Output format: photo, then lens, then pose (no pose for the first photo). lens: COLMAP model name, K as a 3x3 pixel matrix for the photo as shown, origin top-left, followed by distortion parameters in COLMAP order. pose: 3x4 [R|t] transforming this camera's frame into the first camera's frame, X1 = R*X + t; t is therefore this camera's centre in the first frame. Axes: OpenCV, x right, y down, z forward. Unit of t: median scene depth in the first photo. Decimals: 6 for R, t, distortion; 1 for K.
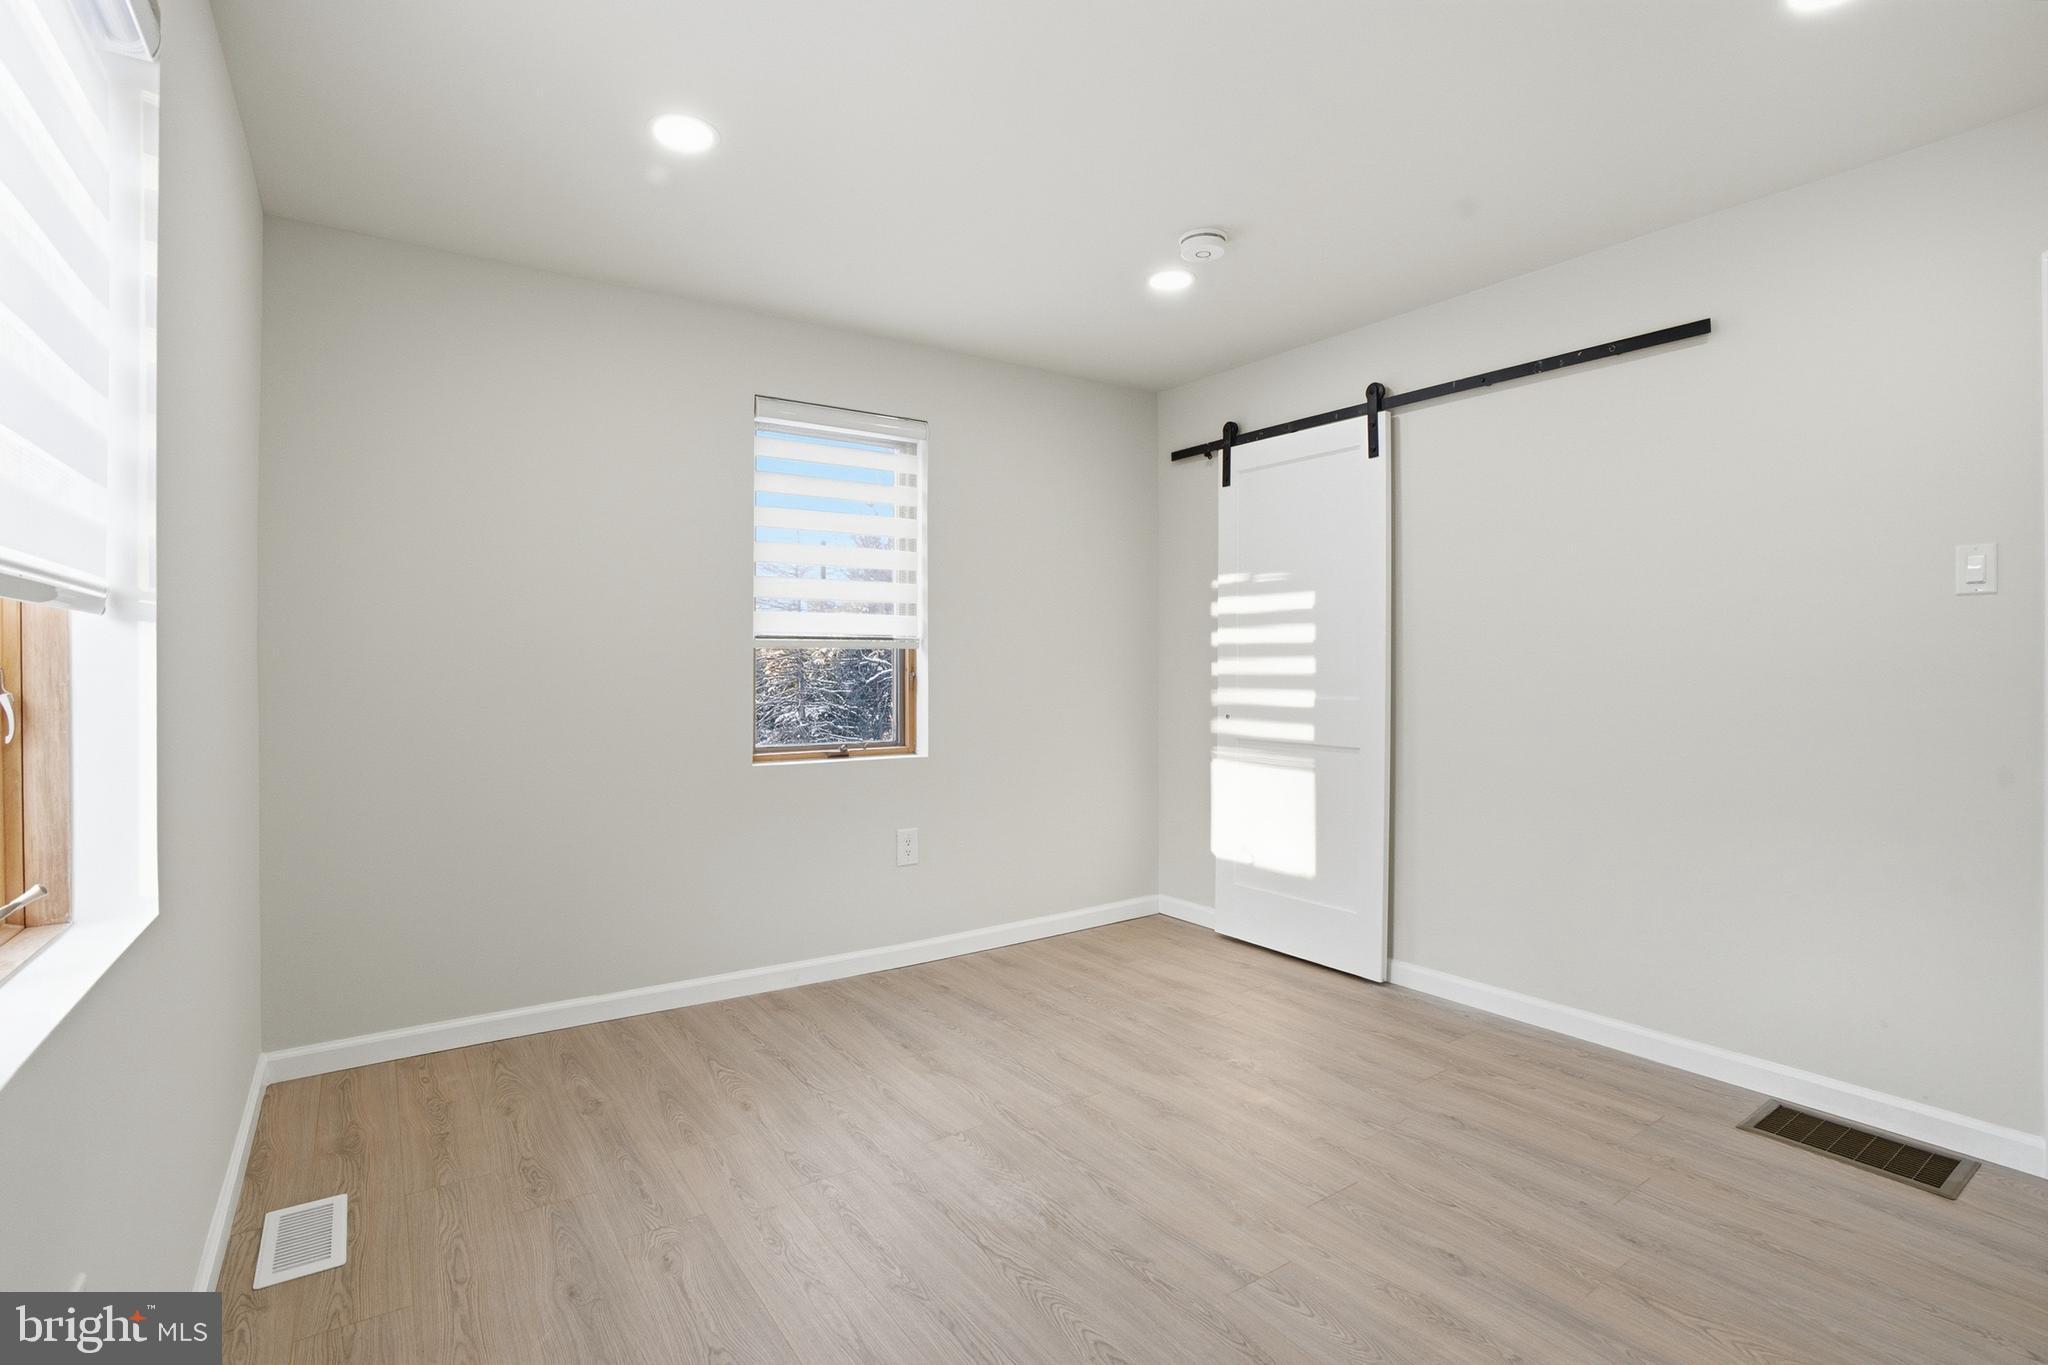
lens RADIAL K [[971.7, 0, 1012.5], [0, 971.7, 658.6], [0, 0, 1]] dist [-0.074422, 0.025243]
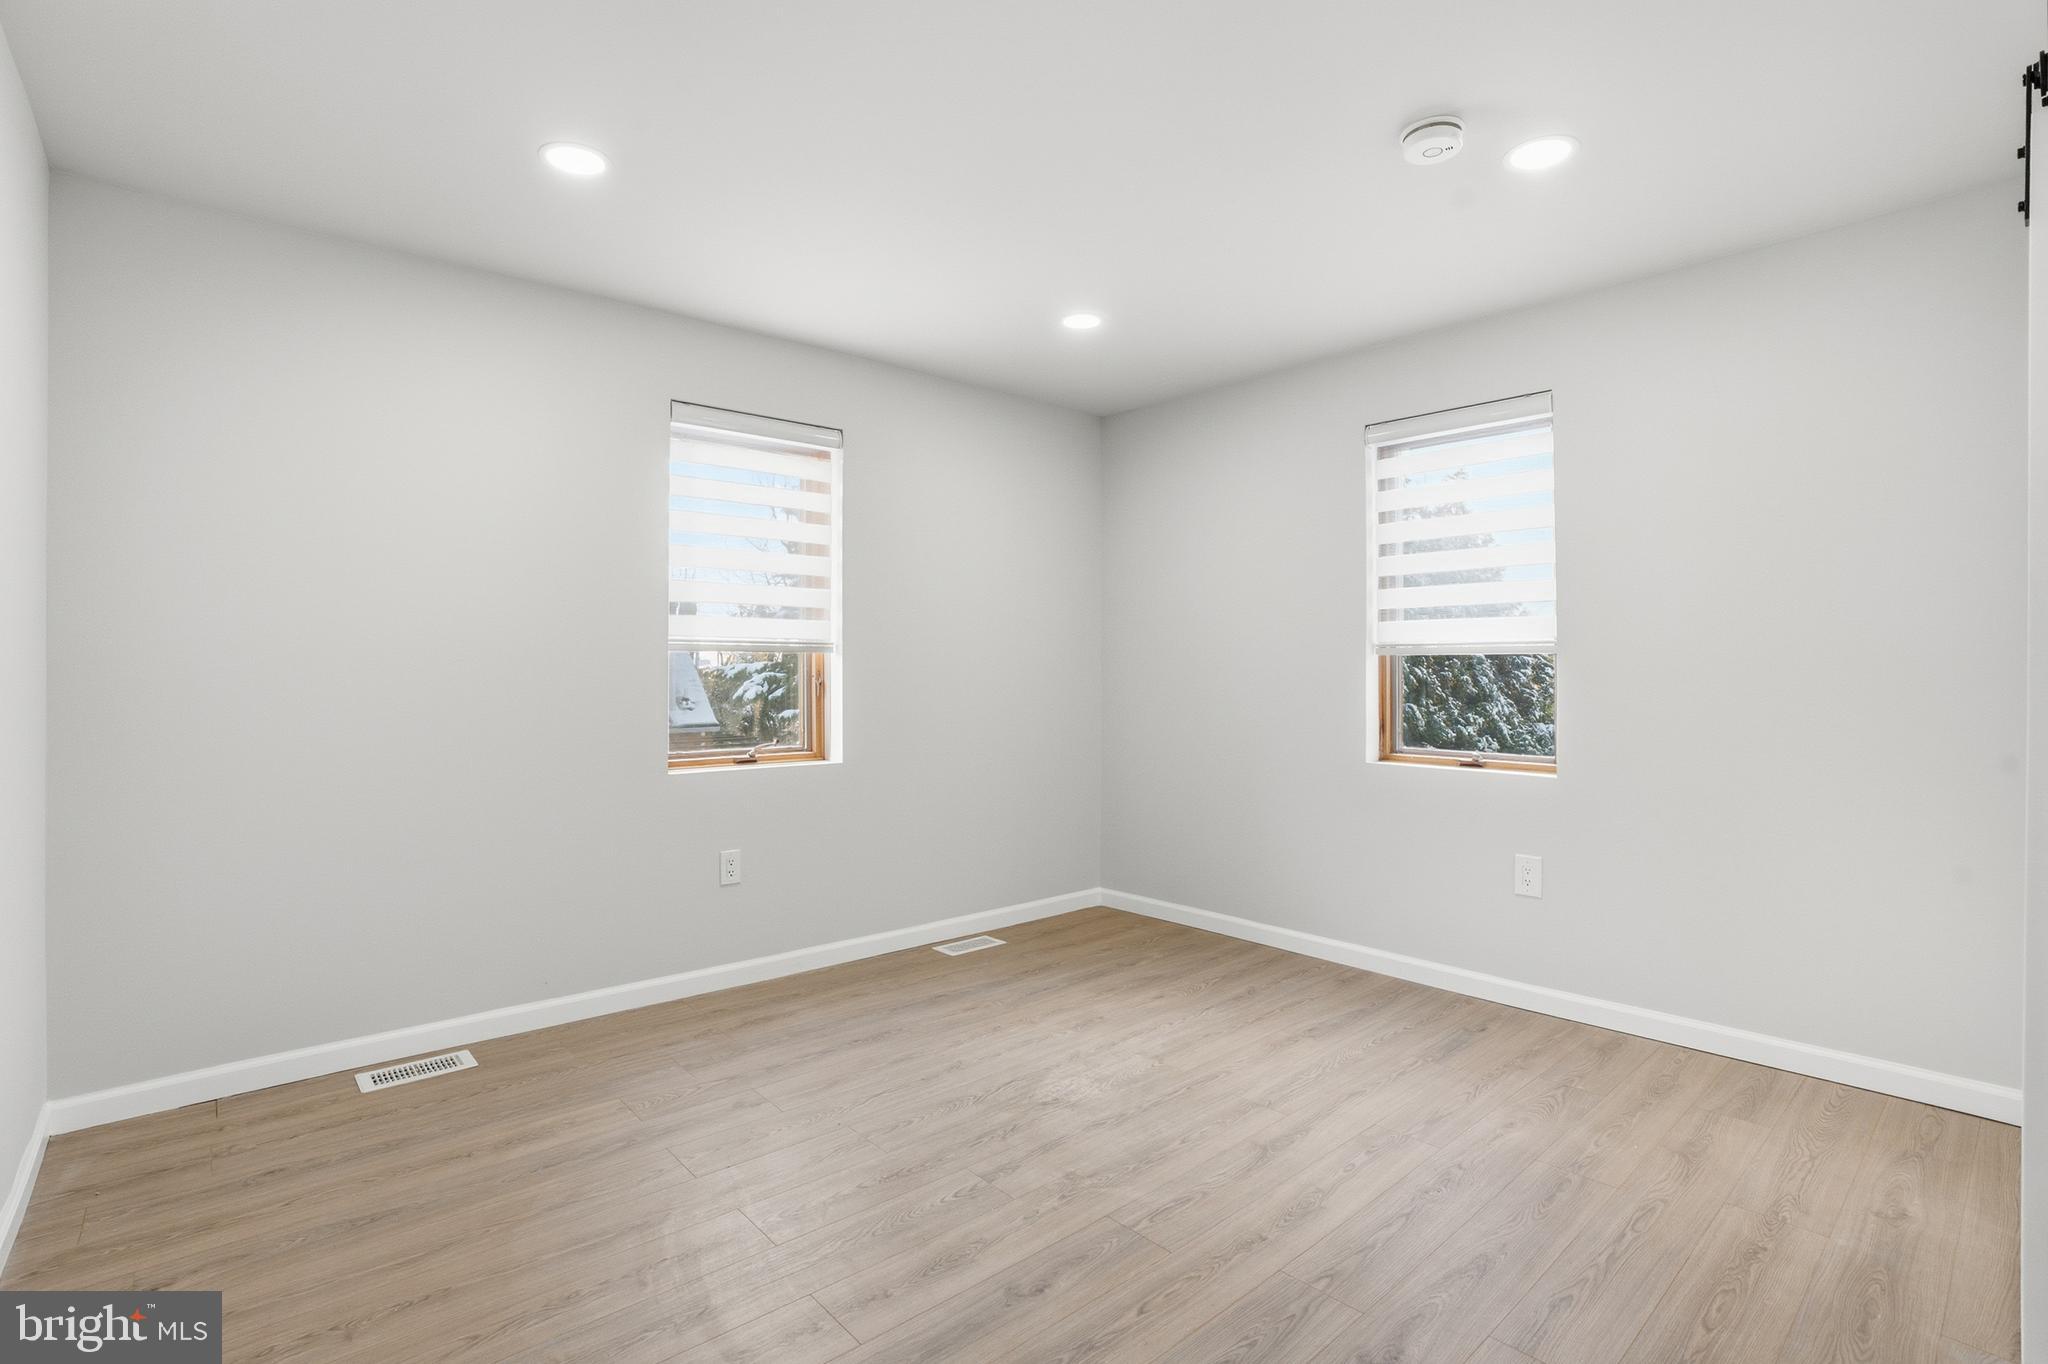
lens RADIAL K [[971.7, 0, 1012.5], [0, 971.7, 658.1], [0, 0, 1]] dist [-0.074422, 0.025243]
pose [[0.116143, -0.004695, -0.993221, 0.894982], [0.004307, 0.999982, -0.004223, -0.008150], [0.993223, -0.003787, 0.116161, 0.535309]]
